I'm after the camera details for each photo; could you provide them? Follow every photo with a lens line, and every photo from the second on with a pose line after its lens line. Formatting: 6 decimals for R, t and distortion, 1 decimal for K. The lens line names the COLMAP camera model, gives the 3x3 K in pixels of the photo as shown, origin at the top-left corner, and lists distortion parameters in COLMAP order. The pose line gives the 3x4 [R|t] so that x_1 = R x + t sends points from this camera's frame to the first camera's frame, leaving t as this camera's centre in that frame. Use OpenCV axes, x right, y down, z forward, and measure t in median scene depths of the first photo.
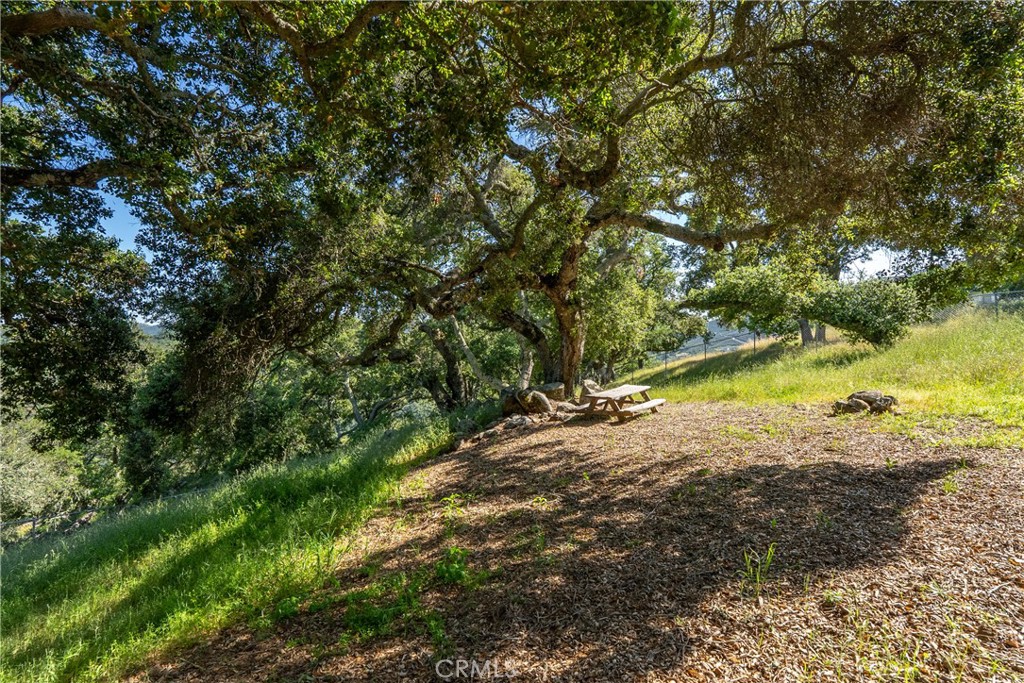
lens RADIAL K [[463.3, 0, 517.4], [0, 463.3, 335.8], [0, 0, 1]] dist [-0.000475, -0.000143]
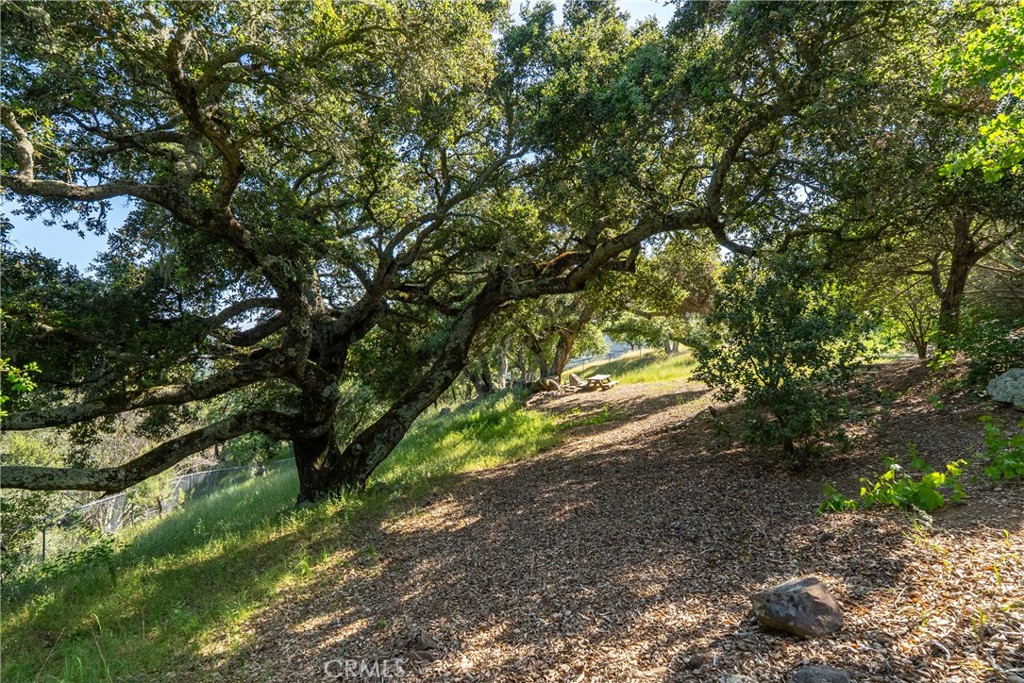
lens RADIAL K [[463.3, 0, 513.1], [0, 463.3, 345.1], [0, 0, 1]] dist [-0.000475, -0.000143]
pose [[0.966449, 0.007868, 0.256736, -0.654666], [-0.009030, 0.999954, 0.003349, -0.029581], [-0.256698, -0.005555, 0.966476, -0.885103]]
